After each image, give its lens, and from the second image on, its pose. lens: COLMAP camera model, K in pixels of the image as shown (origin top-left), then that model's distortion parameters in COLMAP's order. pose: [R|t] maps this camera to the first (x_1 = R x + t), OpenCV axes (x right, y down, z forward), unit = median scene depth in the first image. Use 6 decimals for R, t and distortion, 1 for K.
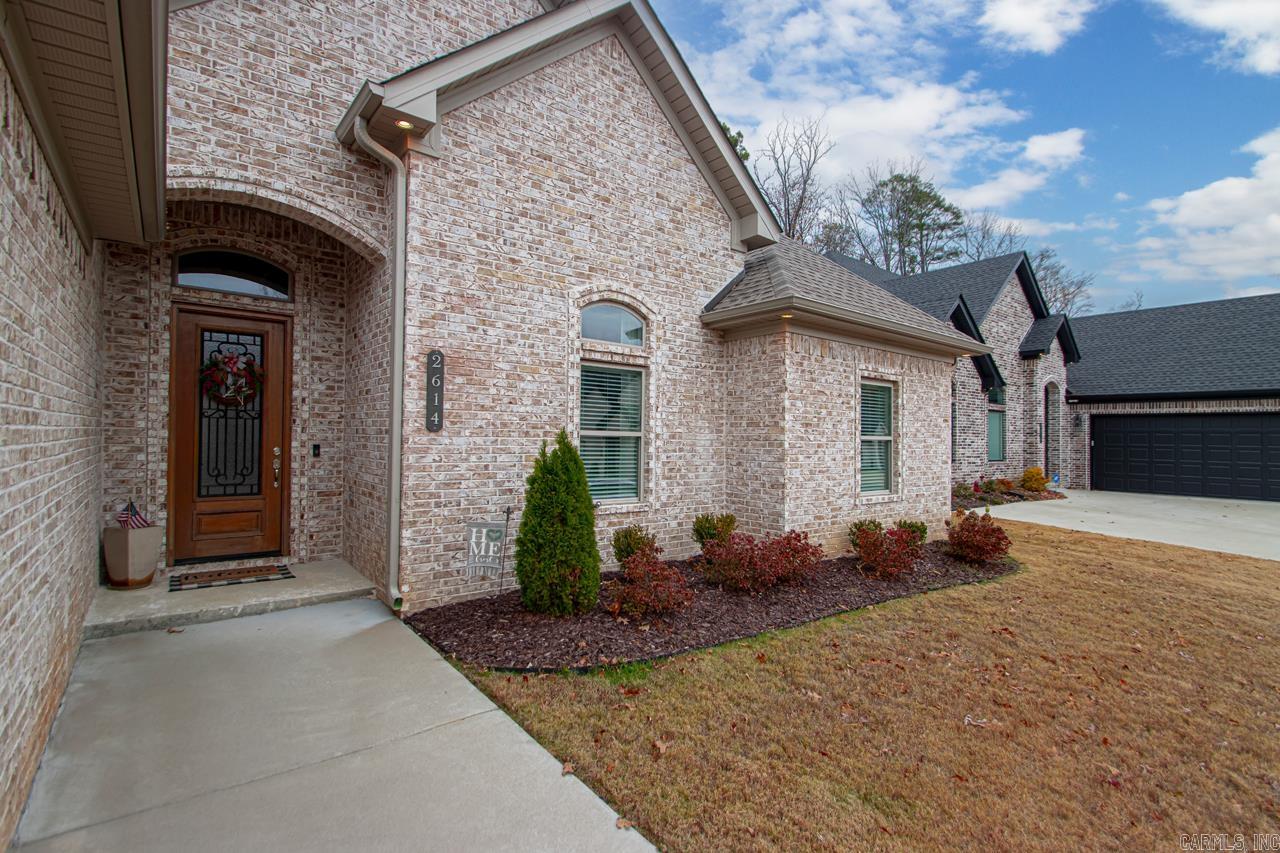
lens RADIAL K [[606.9, 0, 640.0], [0, 606.9, 426.5], [0, 0, 1]] dist [-0.000402, -0.000289]
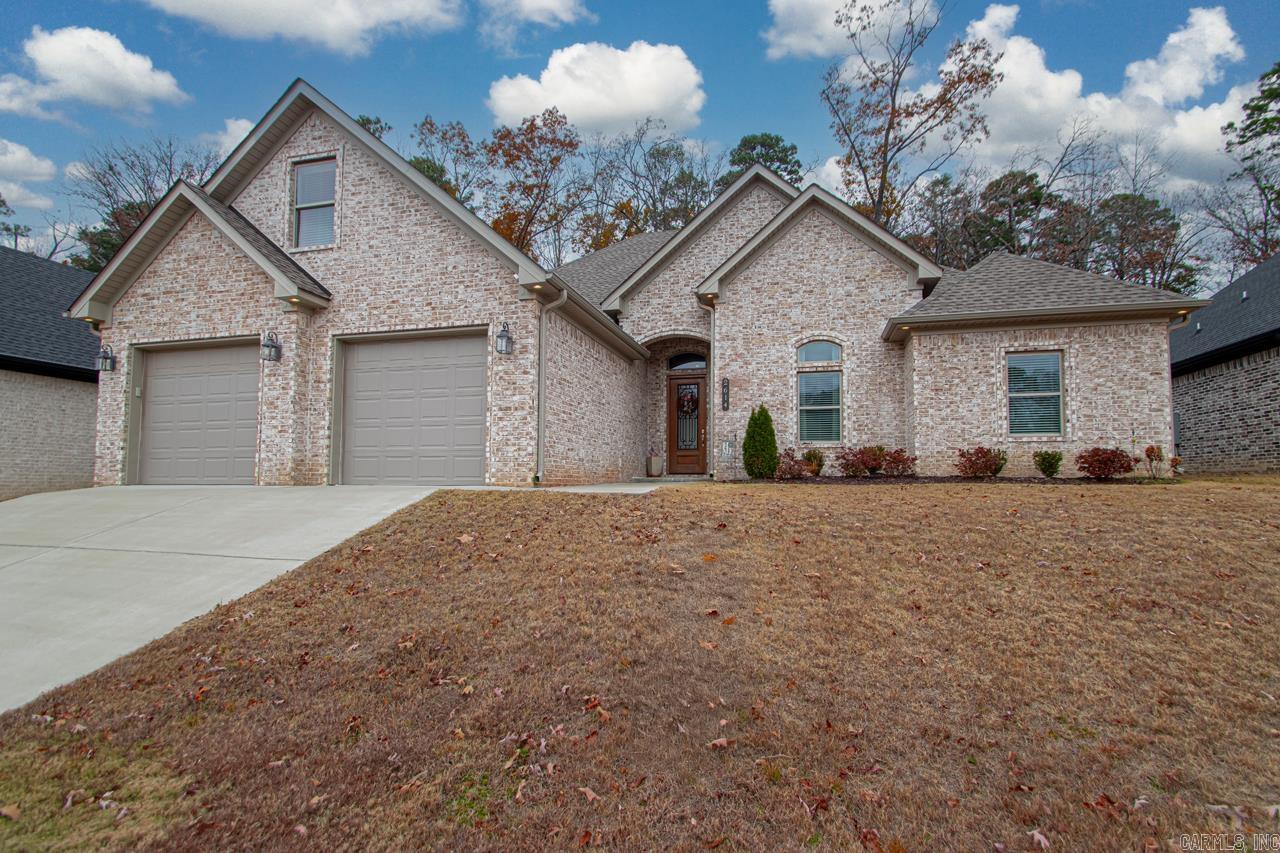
lens RADIAL K [[606.9, 0, 640.0], [0, 606.9, 426.5], [0, 0, 1]] dist [-0.000402, -0.000289]
pose [[0.592427, -0.093196, -0.800216, 1.163194], [0.019000, 0.994626, -0.101771, 0.259033], [0.805400, 0.045088, 0.591014, -0.608719]]
